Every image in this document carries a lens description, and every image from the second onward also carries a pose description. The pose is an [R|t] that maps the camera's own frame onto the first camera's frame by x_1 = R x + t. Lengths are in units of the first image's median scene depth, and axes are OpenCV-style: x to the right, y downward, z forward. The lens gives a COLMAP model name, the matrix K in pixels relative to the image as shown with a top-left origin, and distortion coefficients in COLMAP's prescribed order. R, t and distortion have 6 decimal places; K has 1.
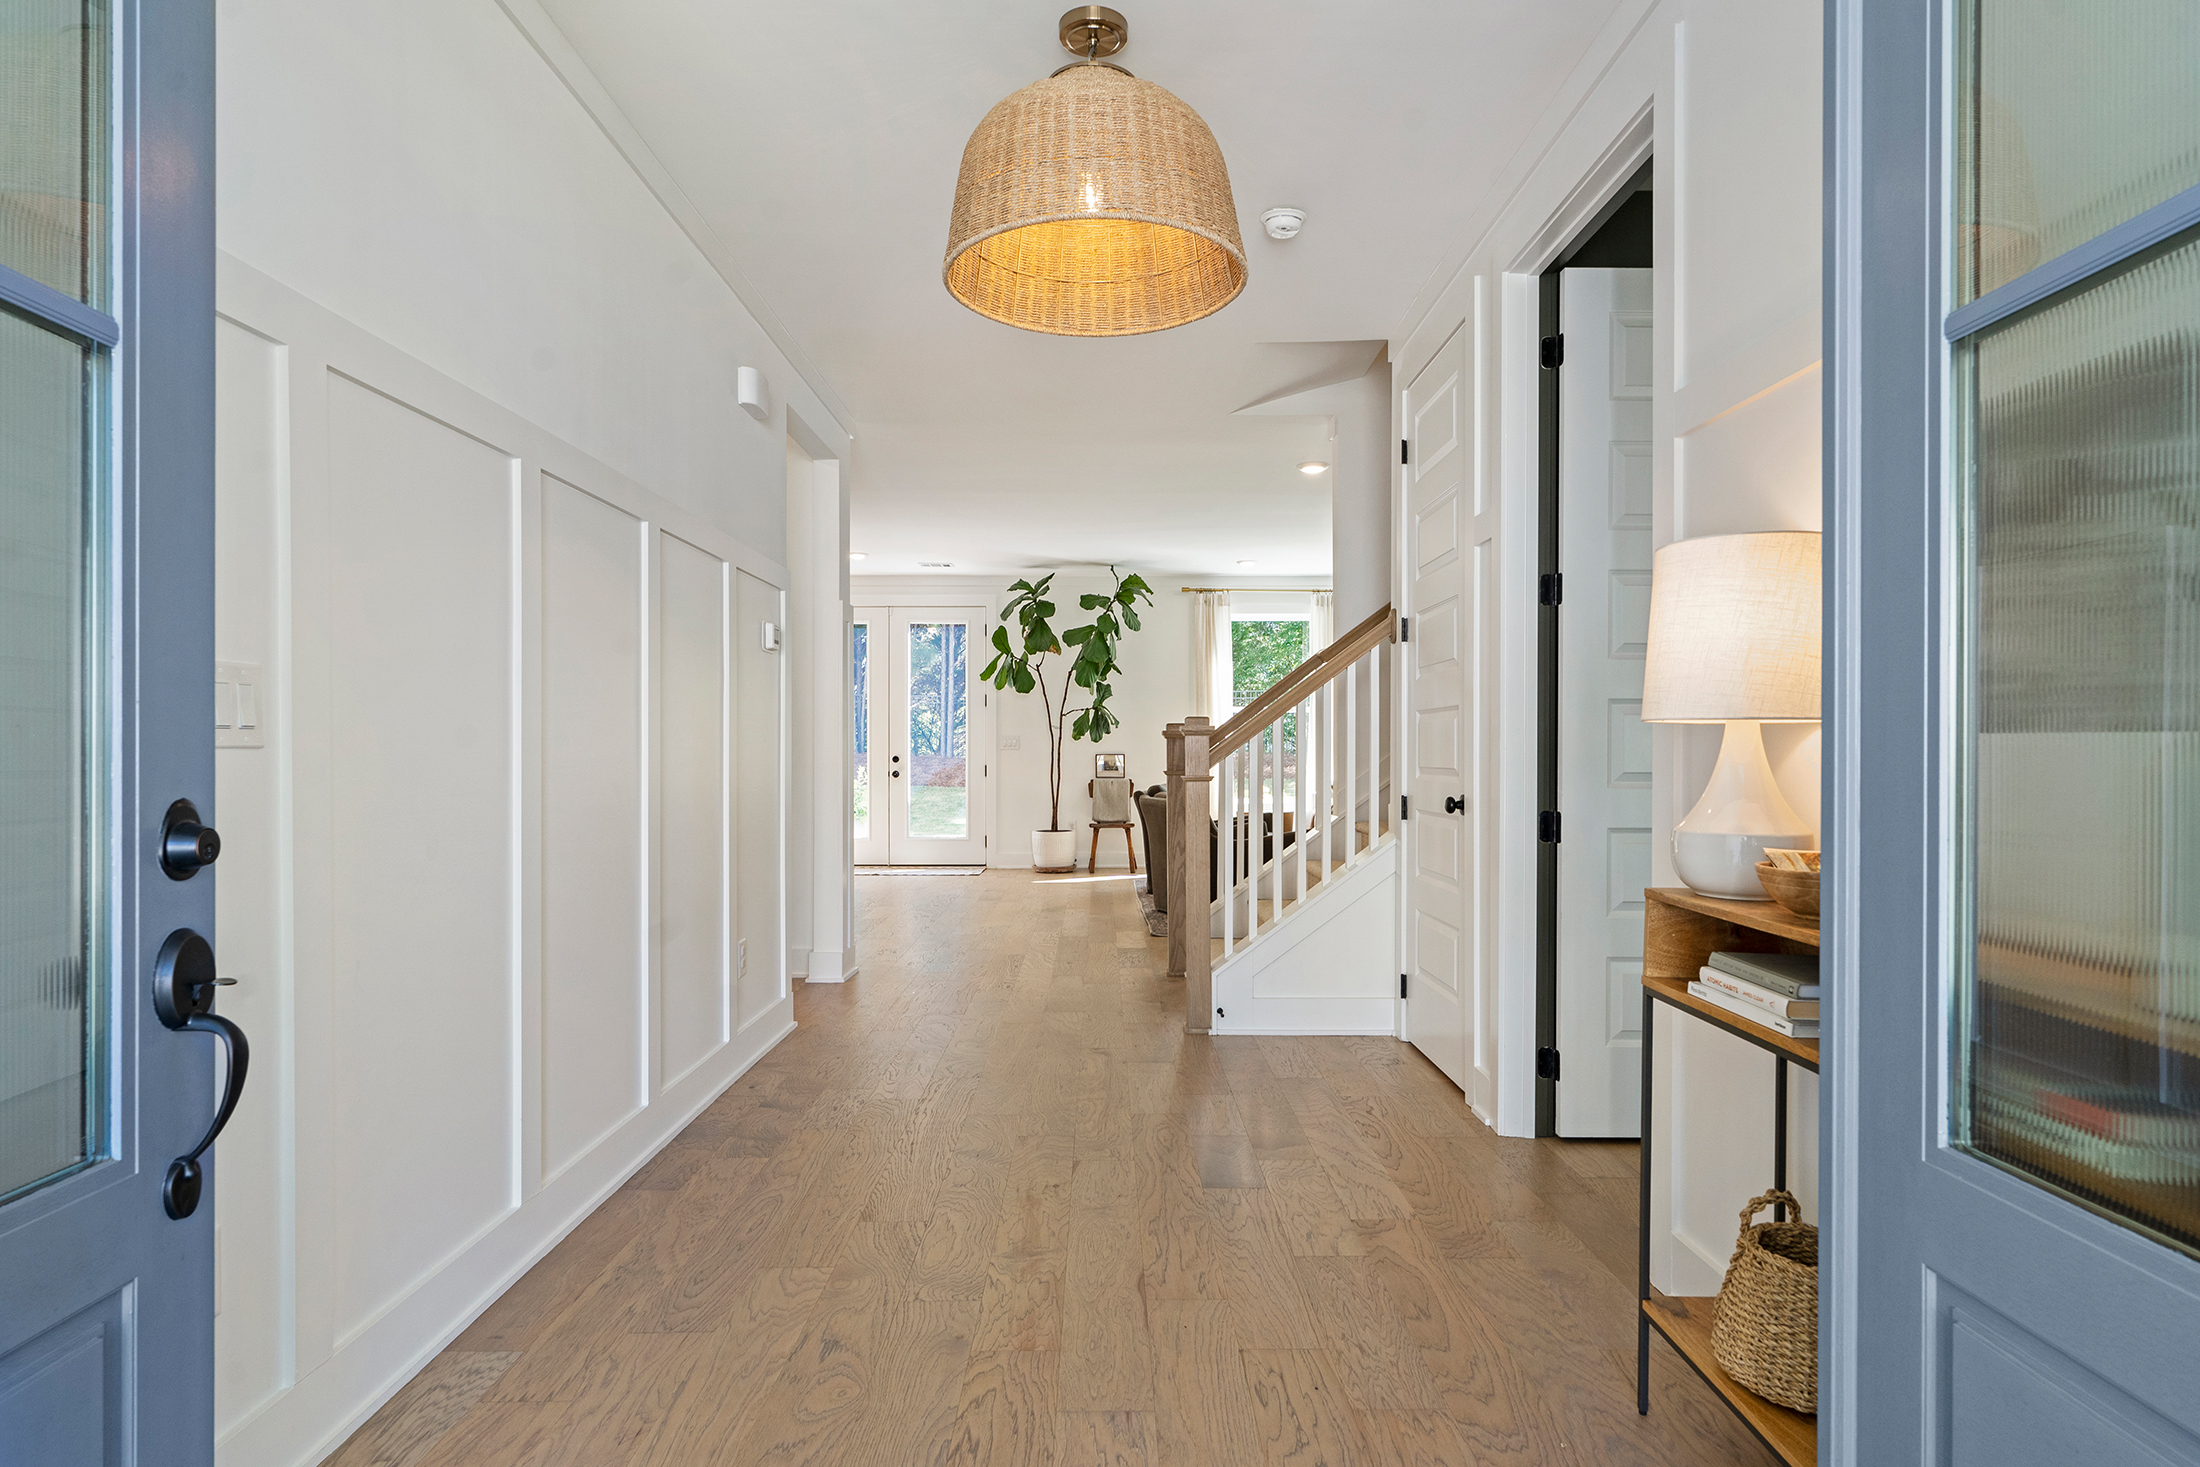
lens RADIAL K [[1137.6, 0, 1100.1], [0, 1137.6, 744.2], [0, 0, 1]] dist [0.000005, -0.000004]
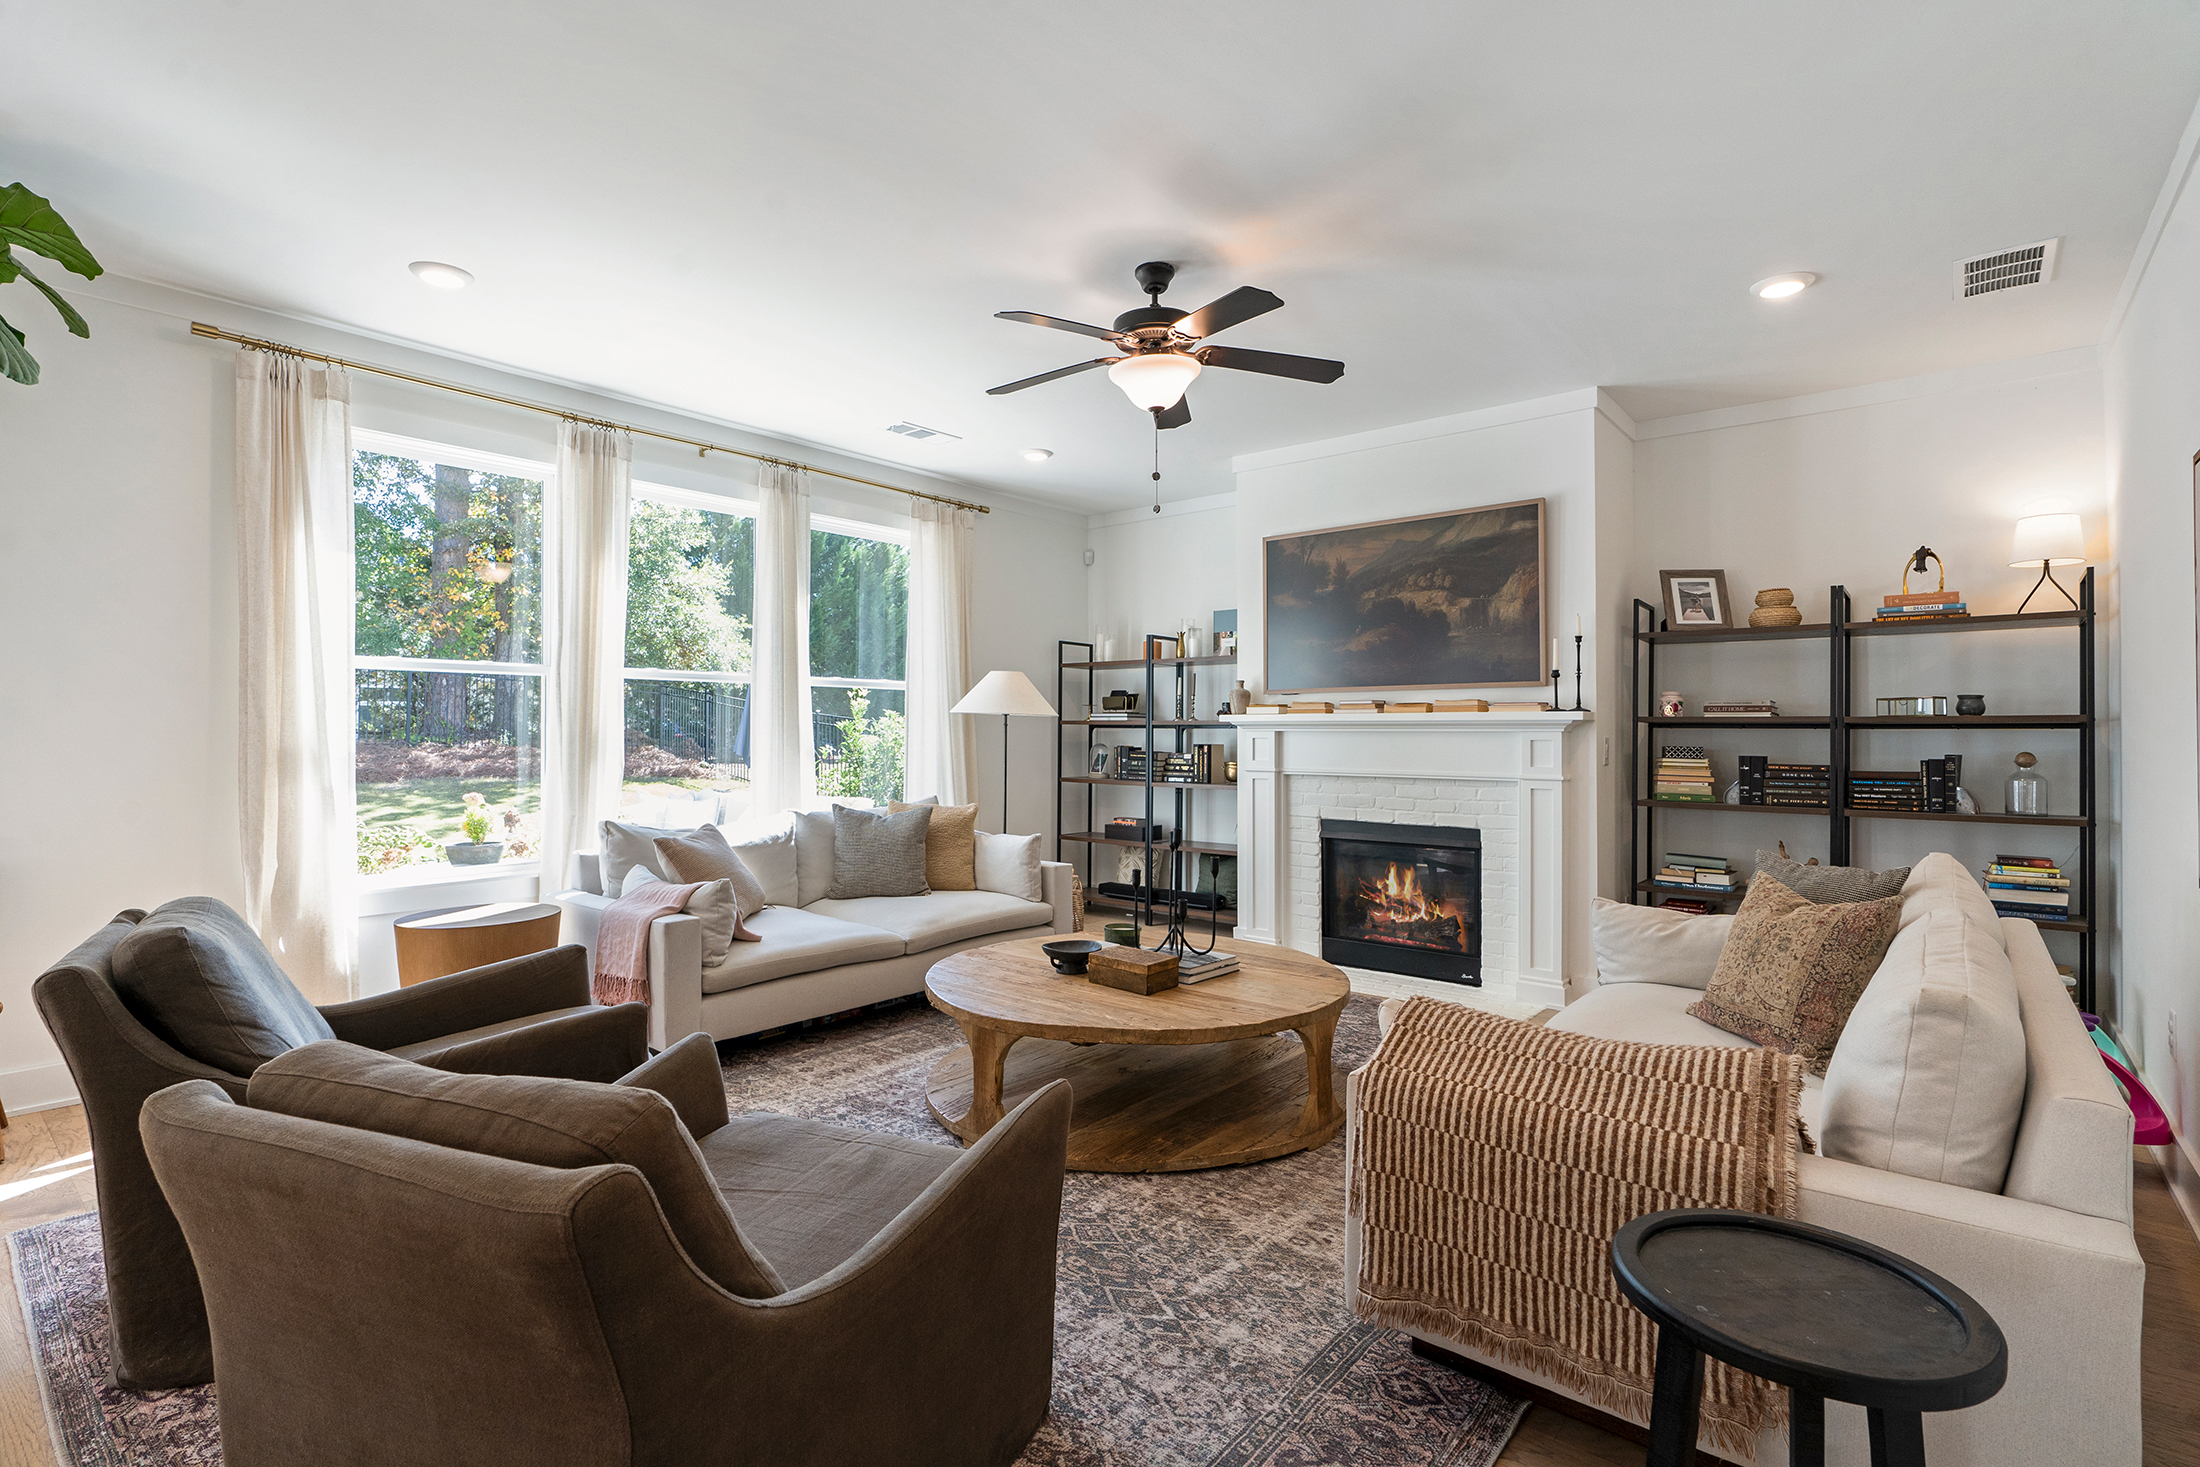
lens RADIAL K [[1028.1, 0, 1101.2], [0, 1028.1, 719.5], [0, 0, 1]] dist [-0.003972, 0.000119]
pose [[0.644796, 0.008743, 0.764305, 0.010040], [-0.000427, 0.999939, -0.011078, -0.005567], [-0.764354, 0.006816, 0.644760, 0.590024]]
